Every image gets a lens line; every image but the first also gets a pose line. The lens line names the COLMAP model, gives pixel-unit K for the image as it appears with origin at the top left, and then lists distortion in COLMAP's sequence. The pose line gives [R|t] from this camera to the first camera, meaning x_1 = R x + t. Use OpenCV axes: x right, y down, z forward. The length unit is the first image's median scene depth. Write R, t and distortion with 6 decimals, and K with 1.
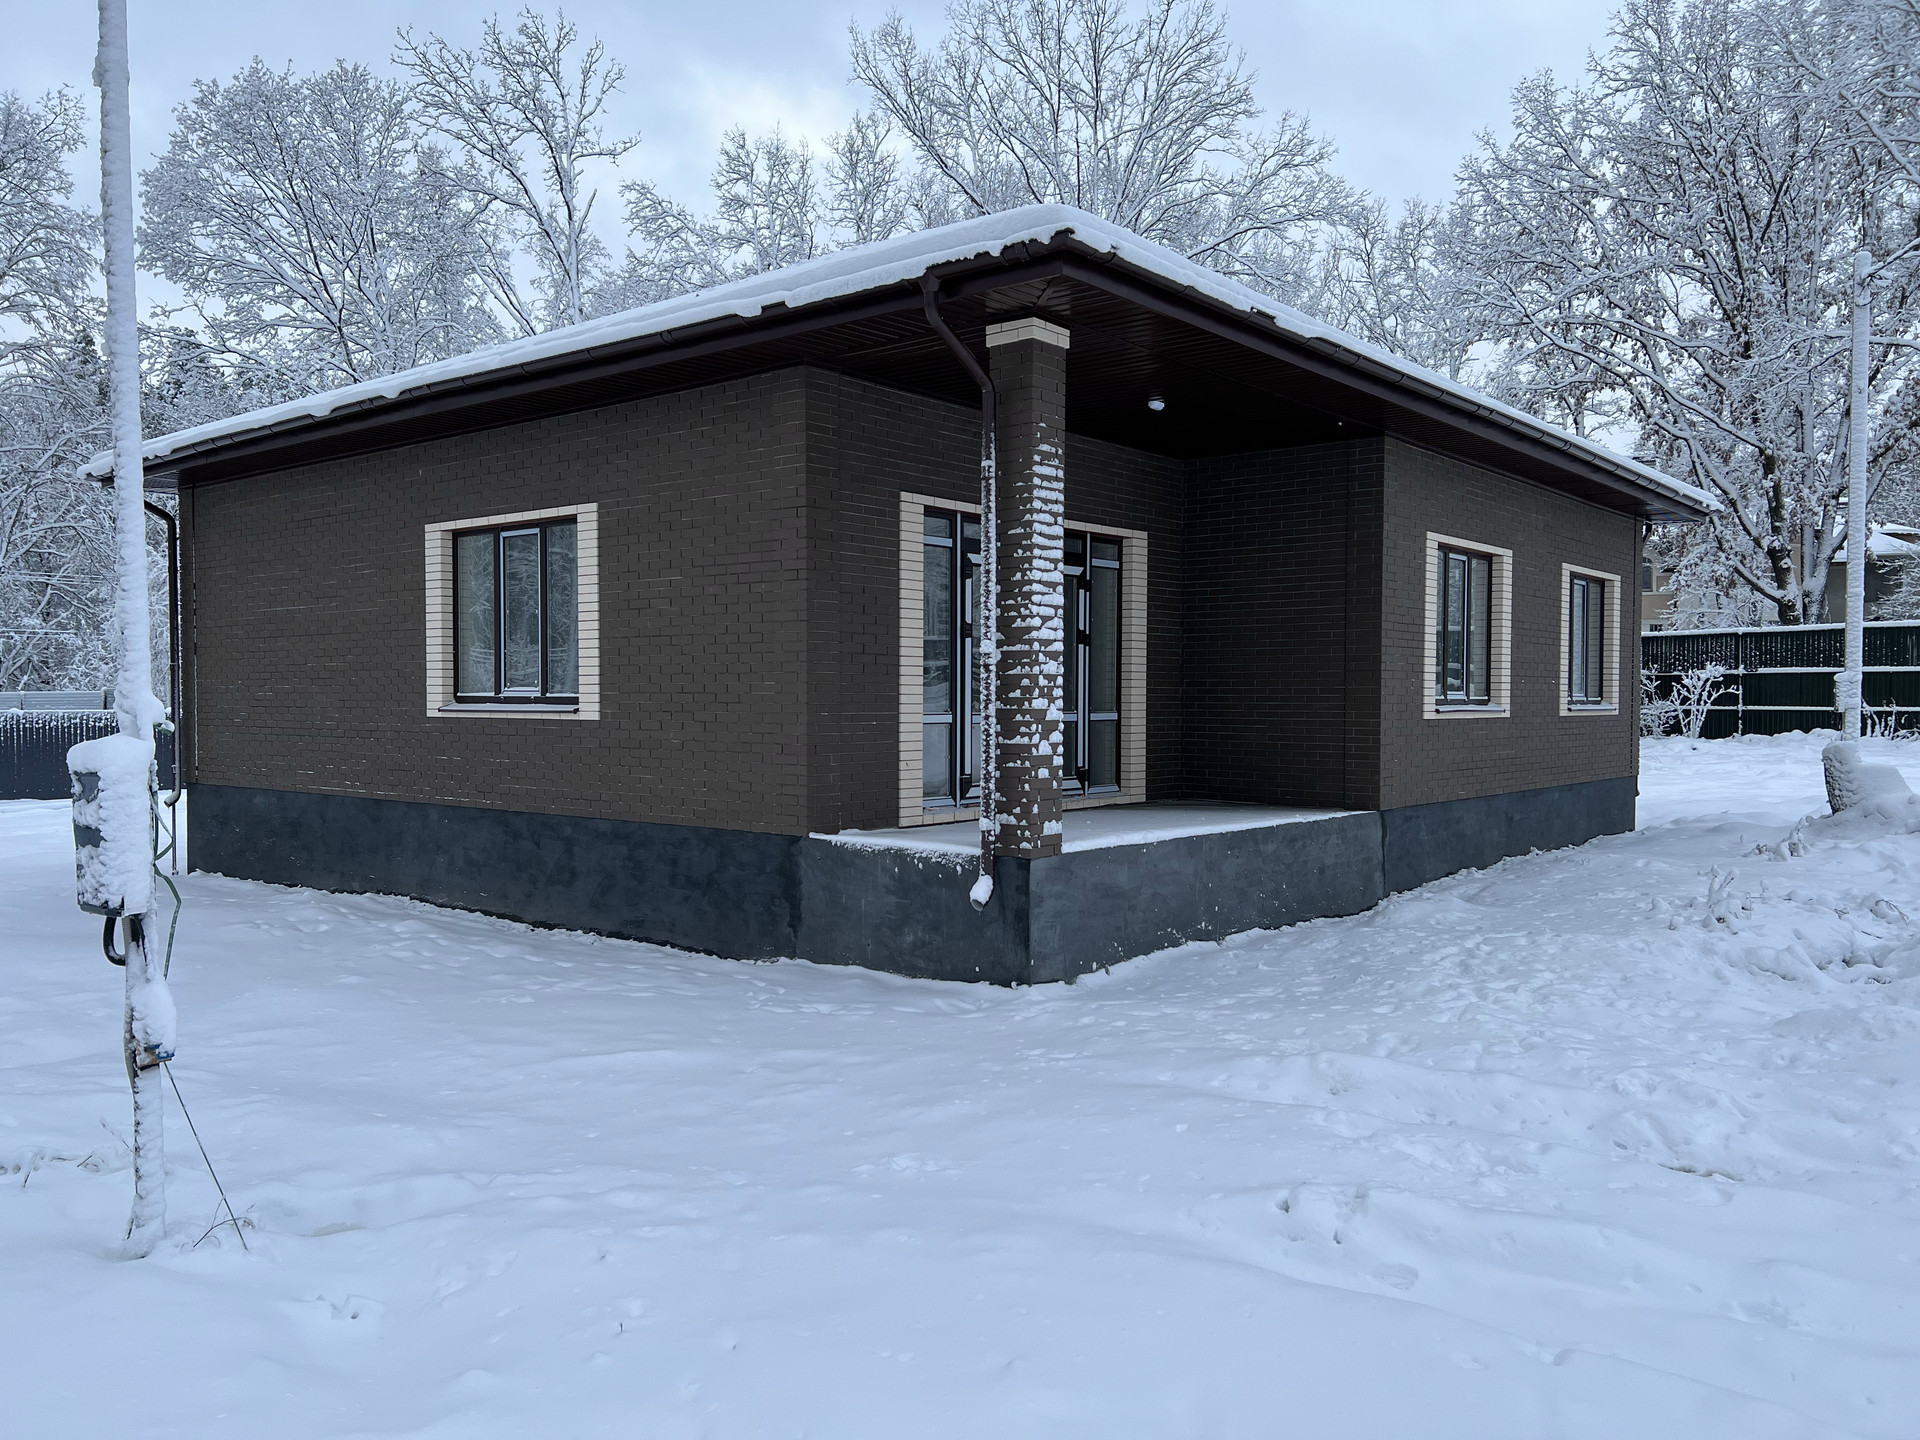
lens RADIAL K [[1440.2, 0, 957.5], [0, 1440.2, 719.7], [0, 0, 1]] dist [0.071937, -0.019987]
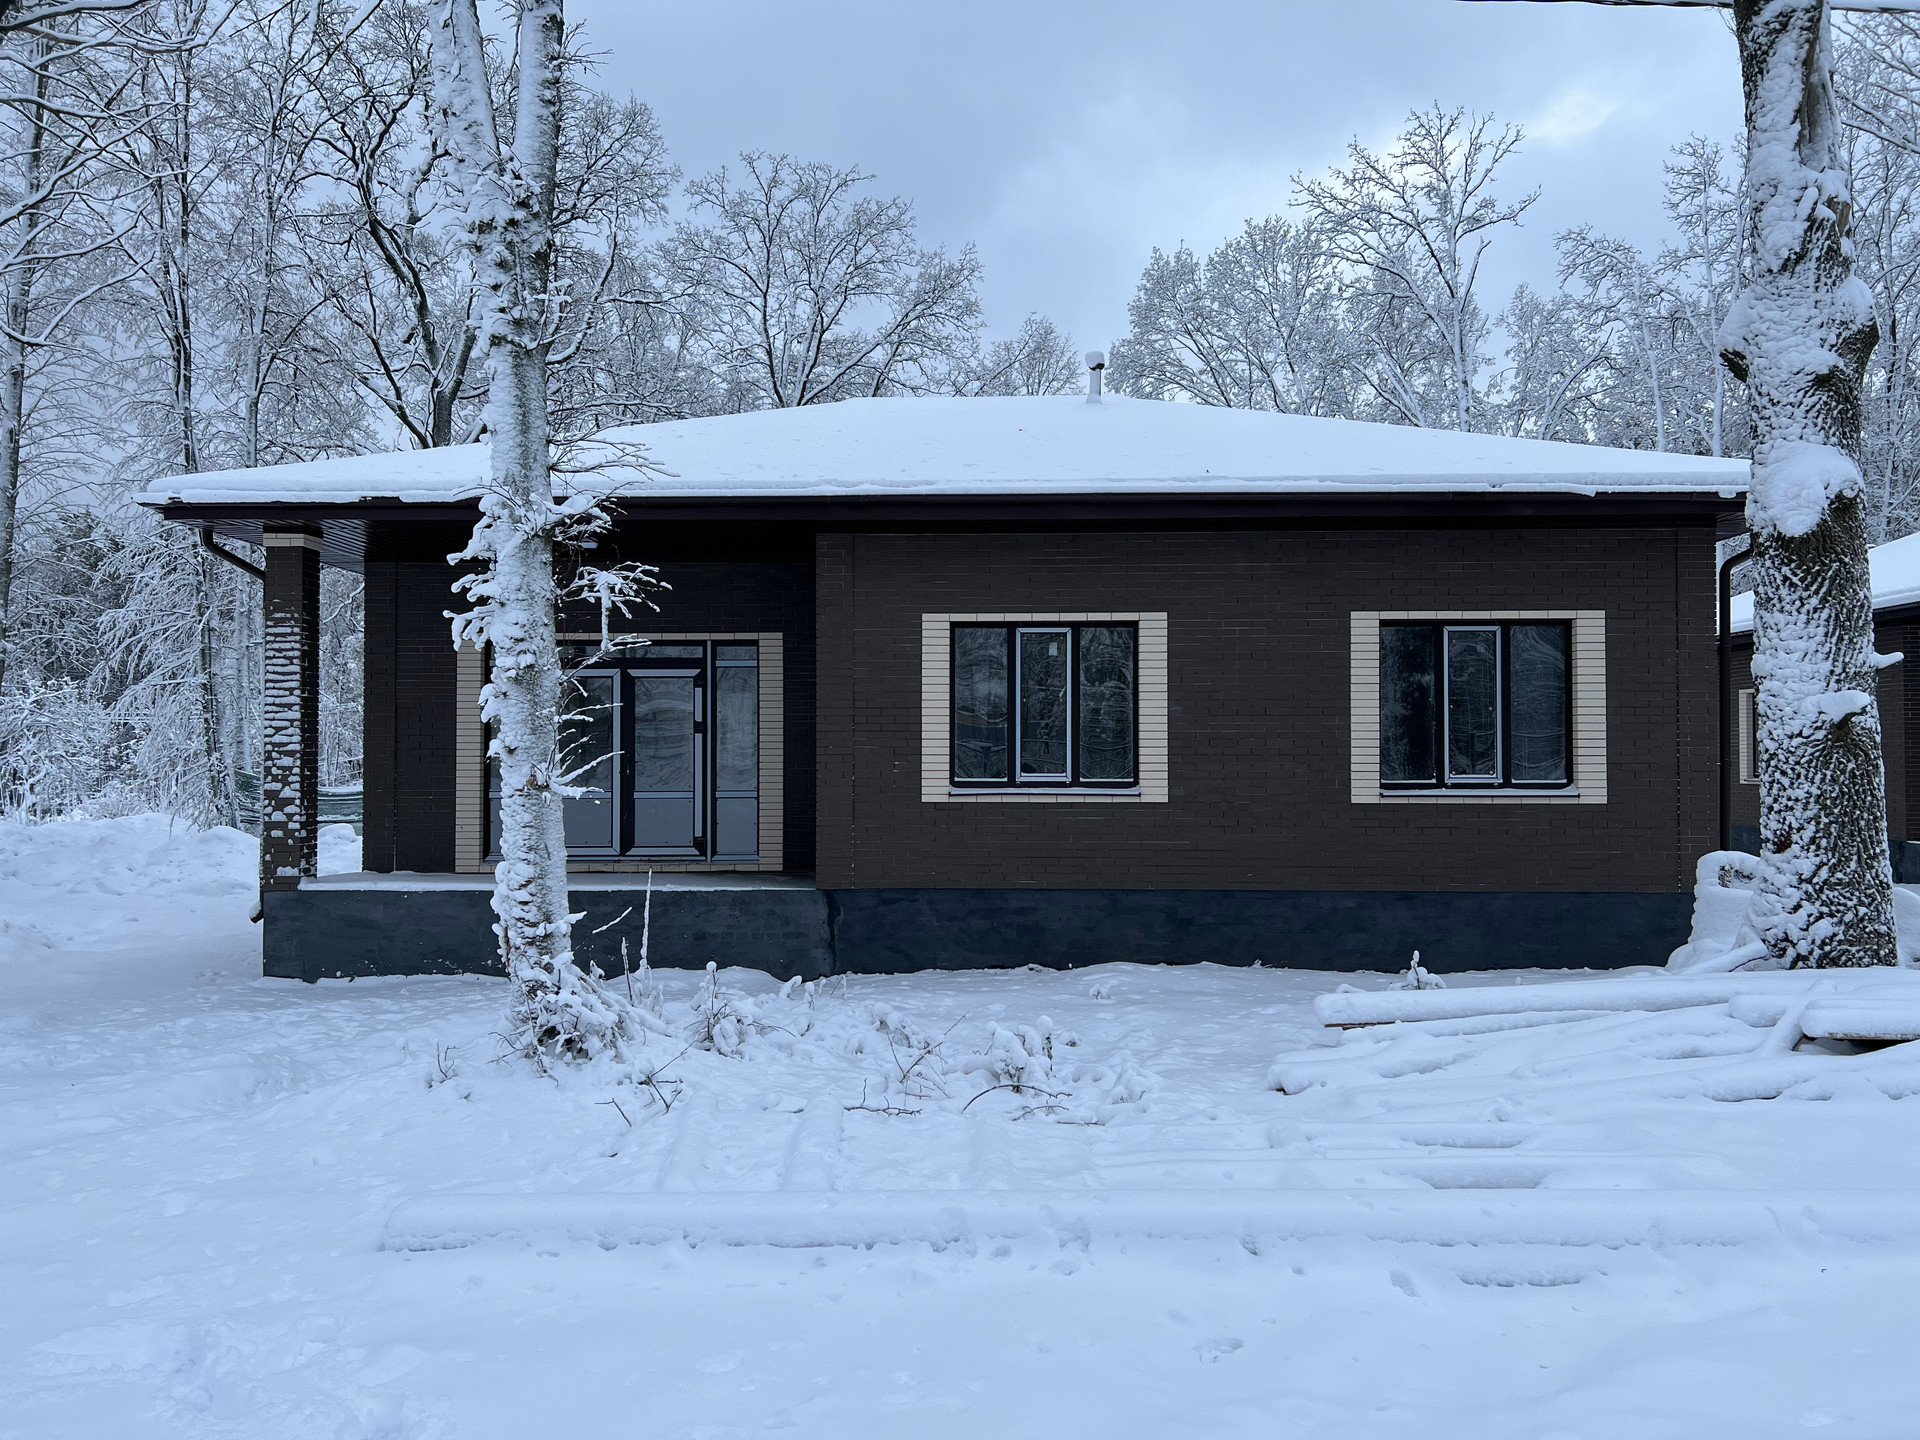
lens RADIAL K [[1440.2, 0, 947.6], [0, 1440.2, 724.3], [0, 0, 1]] dist [0.071937, -0.019987]
pose [[0.597554, -0.034697, -0.801078, 1.612233], [-0.009622, 0.998681, -0.050433, -0.005377], [0.801771, 0.037845, 0.596432, 0.630611]]
